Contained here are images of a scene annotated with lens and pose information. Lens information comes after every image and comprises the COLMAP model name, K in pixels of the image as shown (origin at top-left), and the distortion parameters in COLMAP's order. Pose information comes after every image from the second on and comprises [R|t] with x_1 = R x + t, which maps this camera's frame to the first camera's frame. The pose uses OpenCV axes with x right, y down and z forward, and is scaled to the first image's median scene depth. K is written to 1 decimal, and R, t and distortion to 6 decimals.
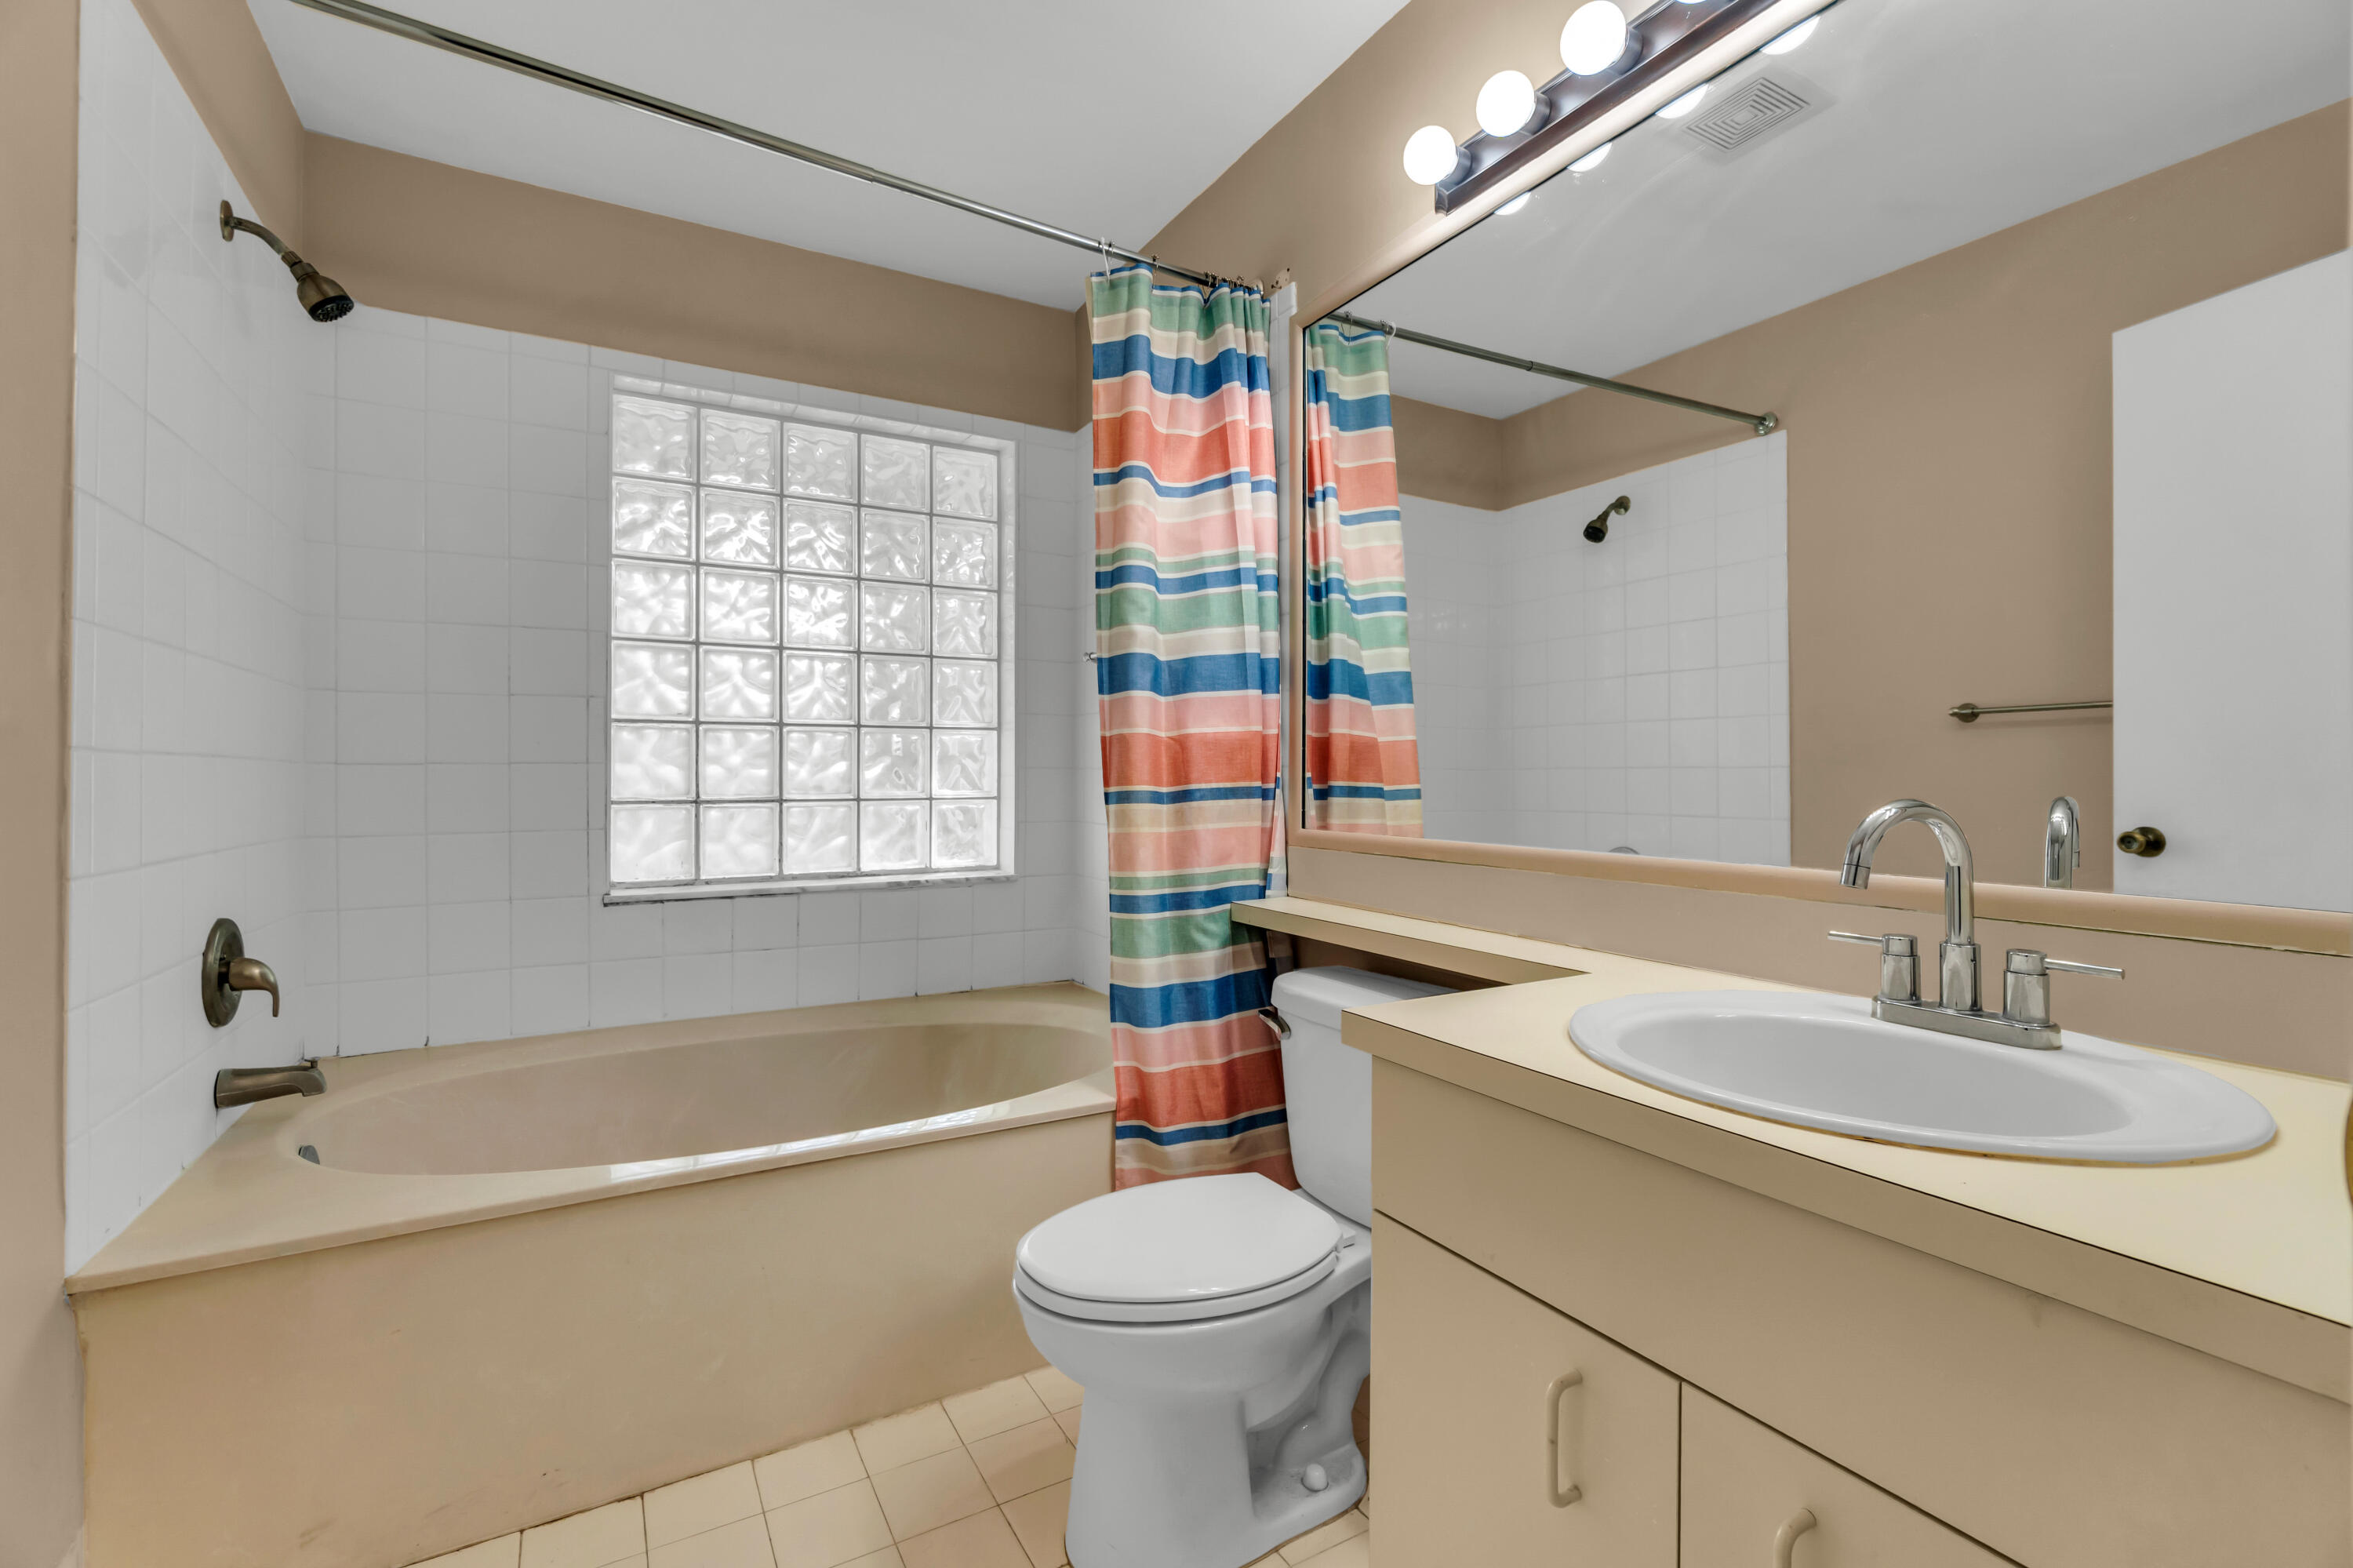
lens RADIAL K [[1040.9, 0, 1172.6], [0, 1040.9, 772.2], [0, 0, 1]] dist [0.001076, 0.000047]
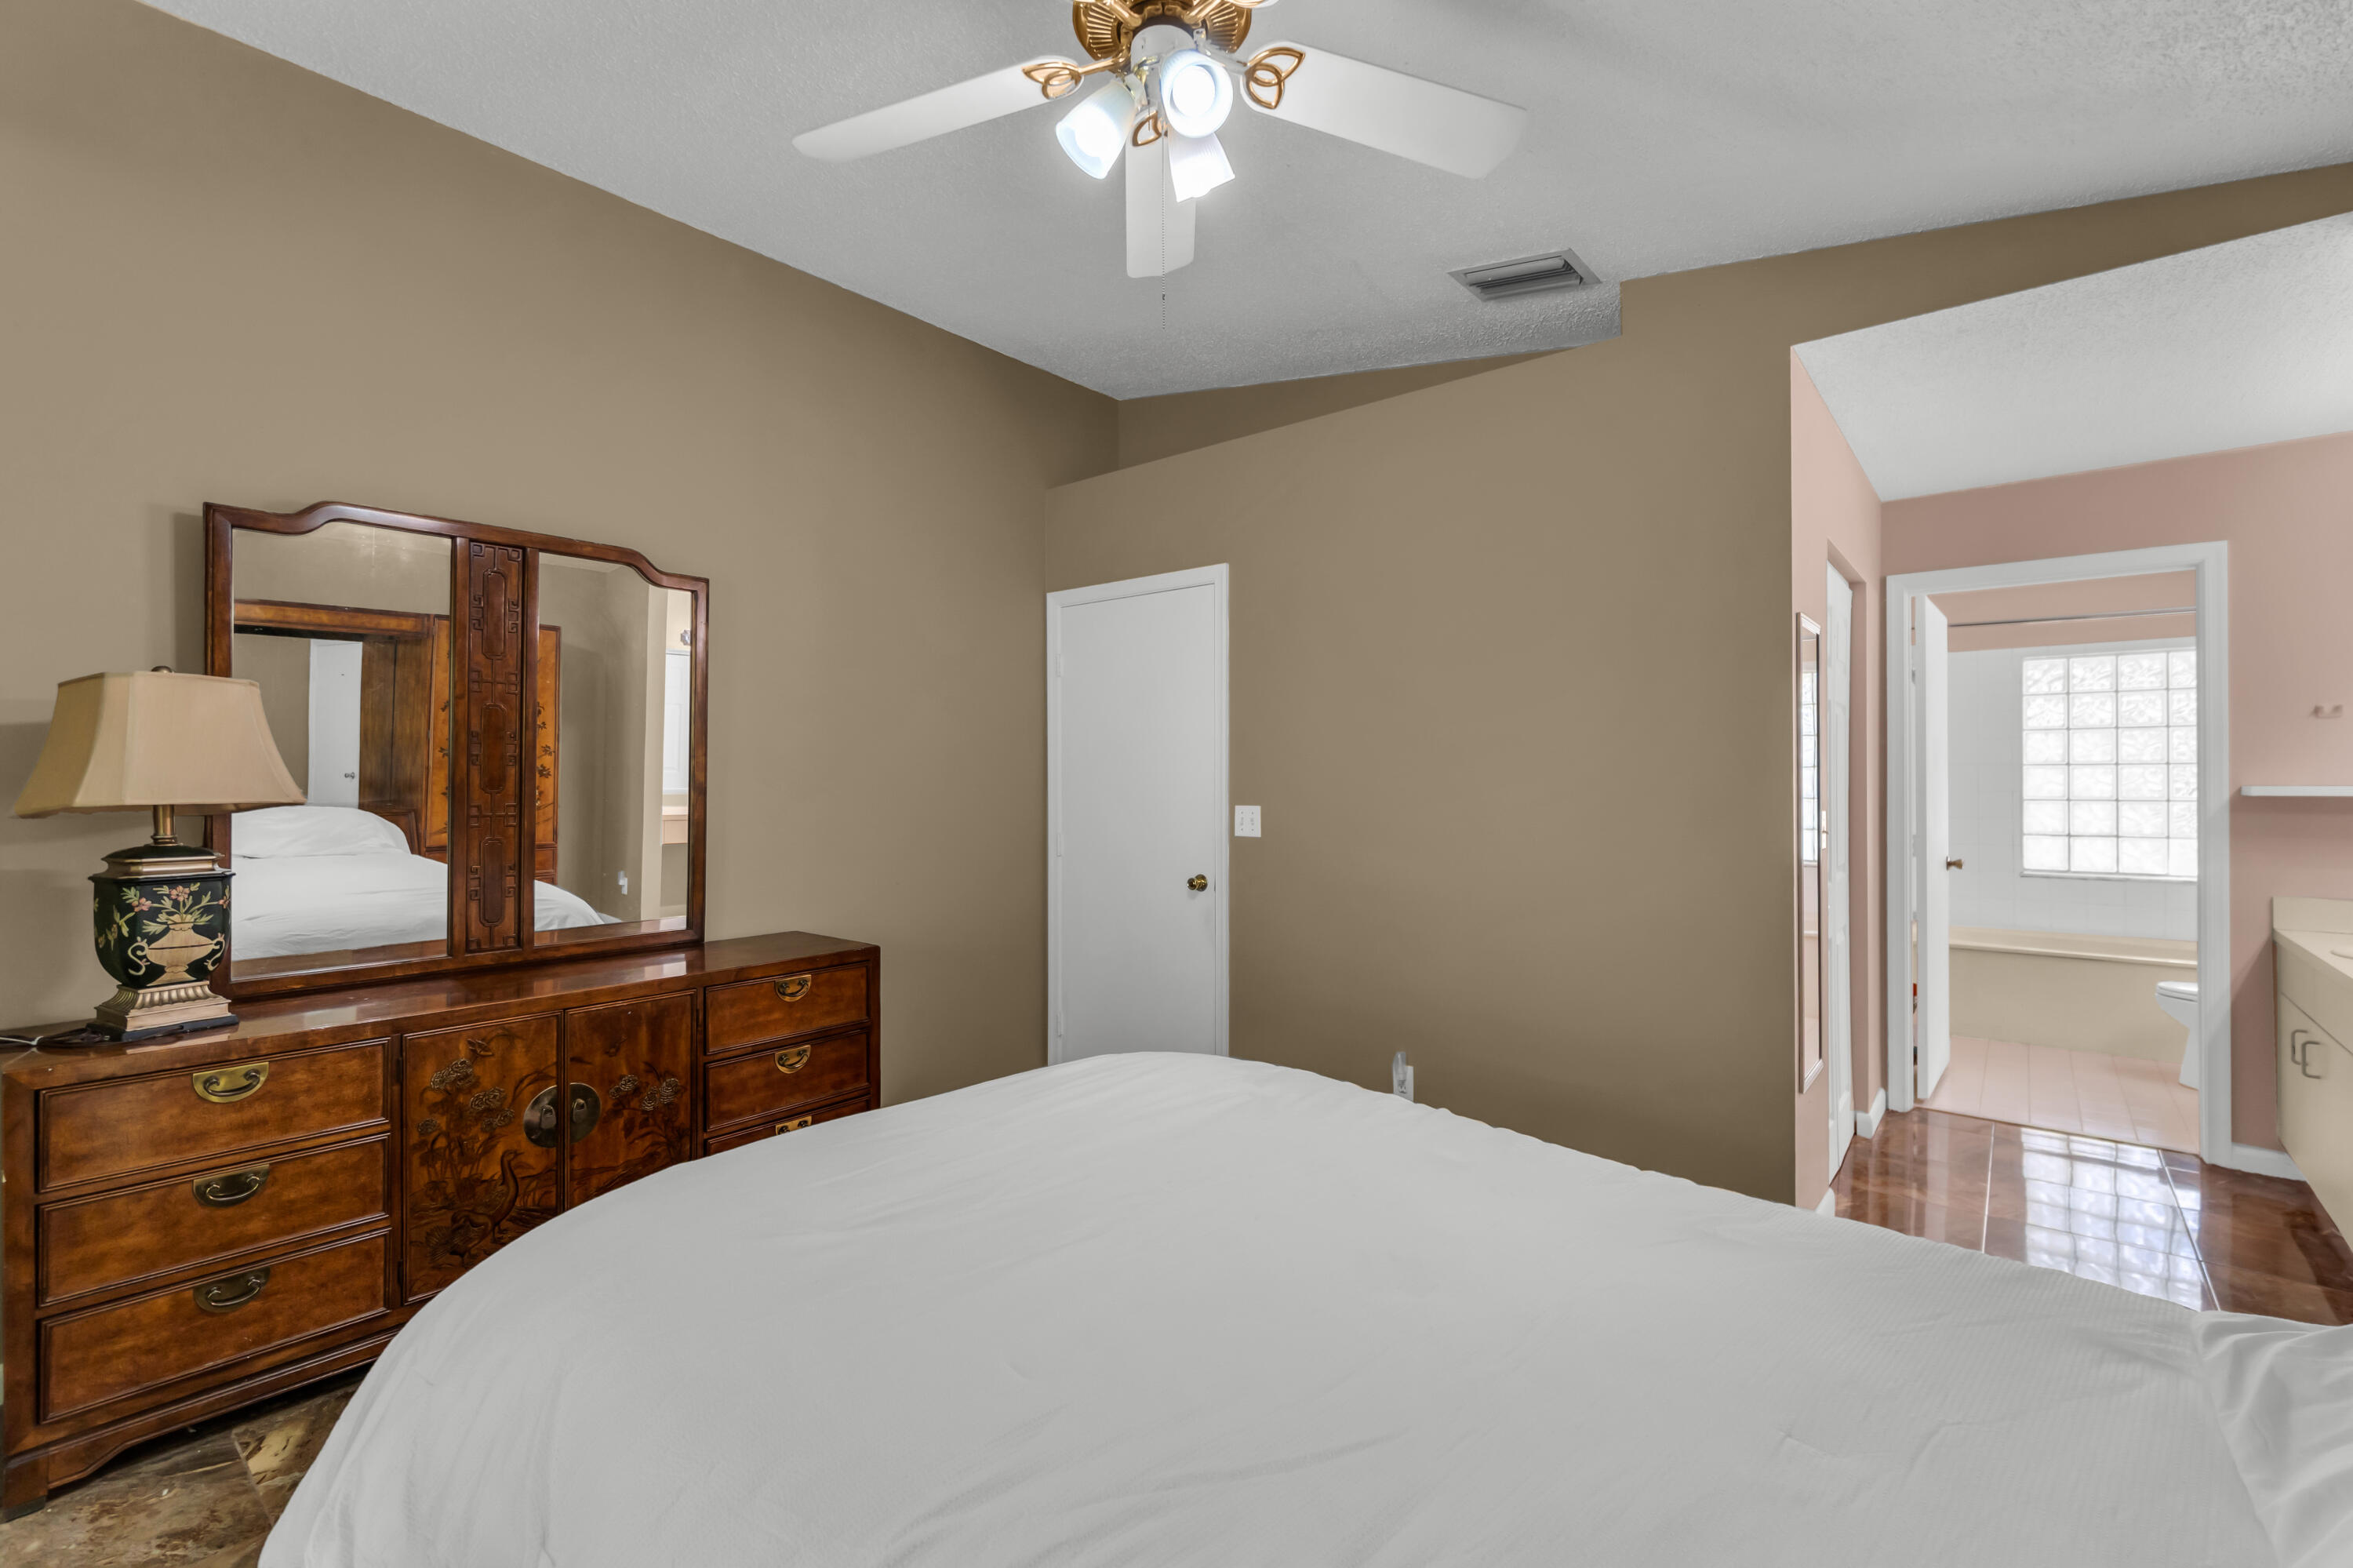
lens RADIAL K [[1040.9, 0, 1168.5], [0, 1040.9, 775.4], [0, 0, 1]] dist [0.001076, 0.000047]
pose [[0.318233, -0.002484, -0.948009, 1.045315], [0.001349, 0.999997, -0.002167, -0.097417], [0.948012, -0.000589, 0.318235, -1.535604]]
